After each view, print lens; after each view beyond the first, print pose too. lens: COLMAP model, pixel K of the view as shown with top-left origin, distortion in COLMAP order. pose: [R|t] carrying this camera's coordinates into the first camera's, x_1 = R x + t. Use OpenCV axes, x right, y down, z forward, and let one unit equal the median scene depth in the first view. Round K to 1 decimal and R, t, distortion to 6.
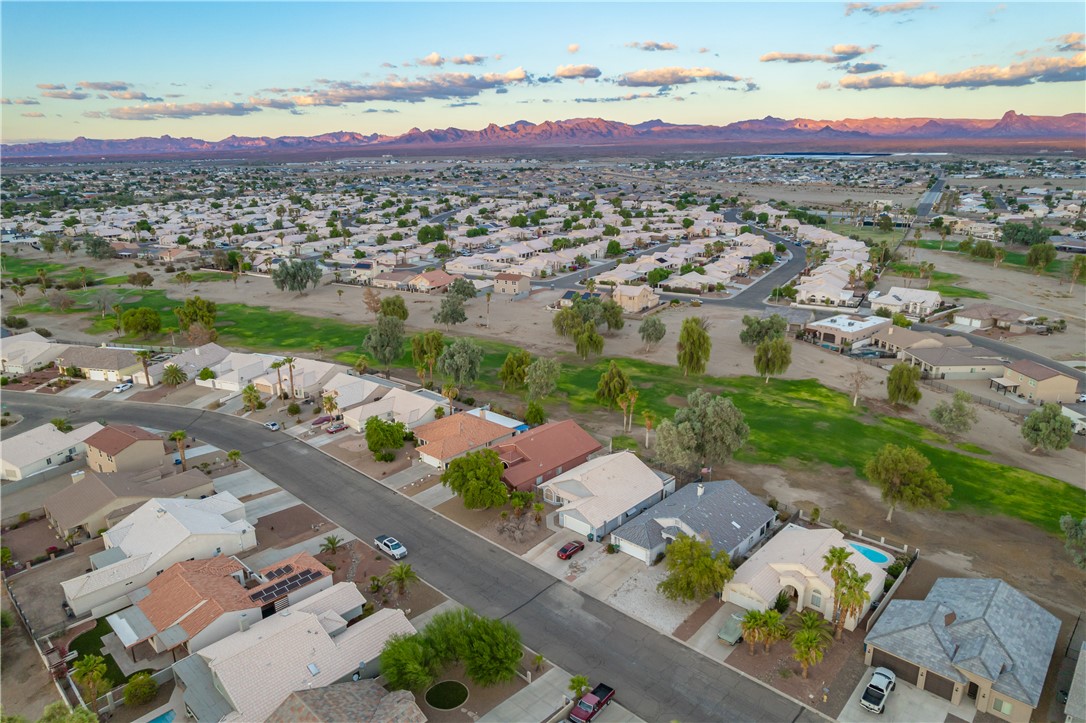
lens RADIAL K [[685.8, 0, 544.1], [0, 685.8, 394.9], [0, 0, 1]] dist [-0.070444, 0.057402]
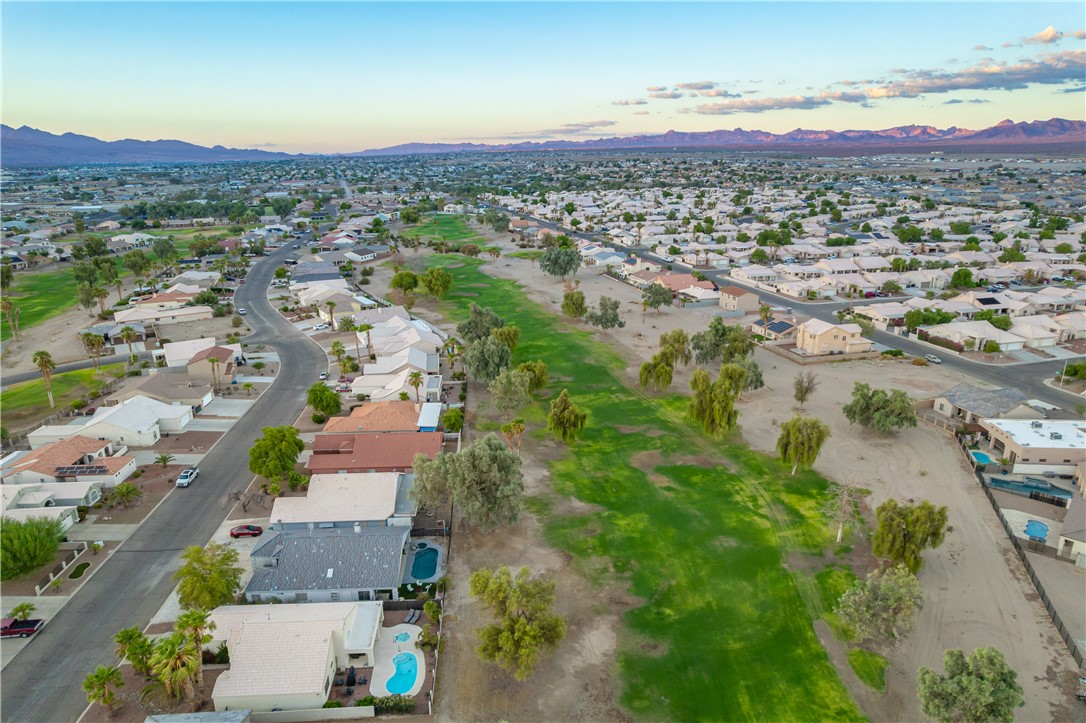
lens RADIAL K [[685.8, 0, 544.1], [0, 685.8, 394.9], [0, 0, 1]] dist [-0.070444, 0.057402]
pose [[0.733688, 0.235176, -0.637490, 0.362299], [-0.229850, 0.968786, 0.092859, -0.066952], [0.639430, 0.078397, 0.764842, 0.171192]]
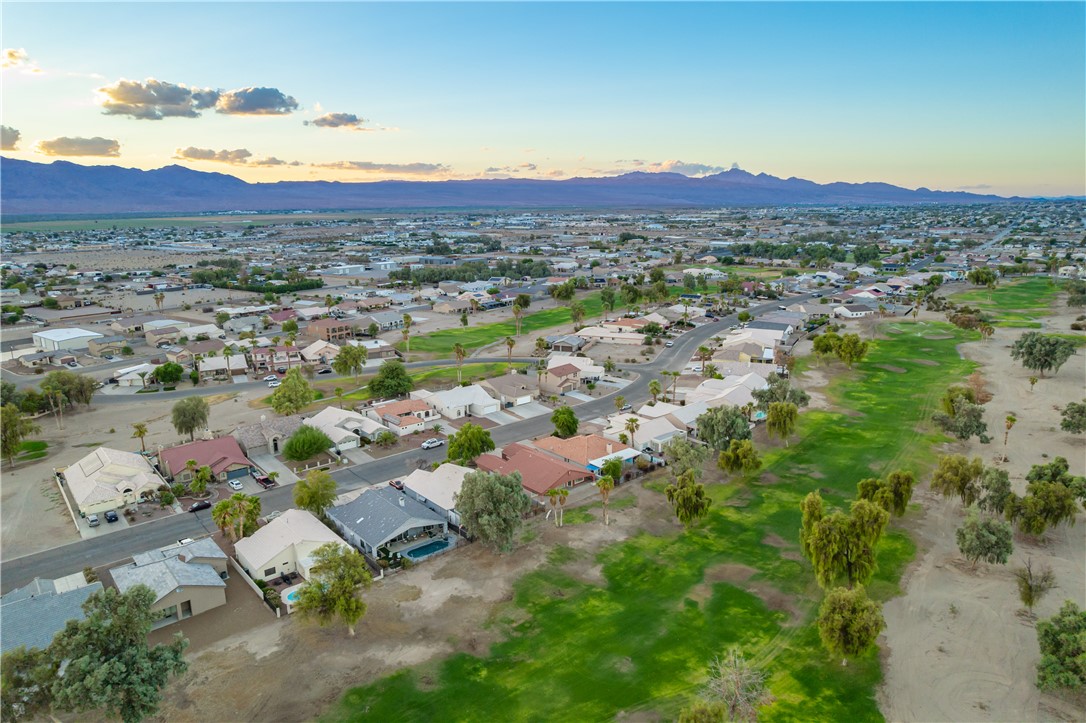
lens RADIAL K [[692.3, 0, 541.3], [0, 692.3, 365.1], [0, 0, 1]] dist [-0.082255, 0.074077]
pose [[-0.099150, 0.243283, -0.964874, 0.507100], [-0.320582, 0.910143, 0.262426, -0.185108], [0.942017, 0.335341, -0.012248, 0.445047]]
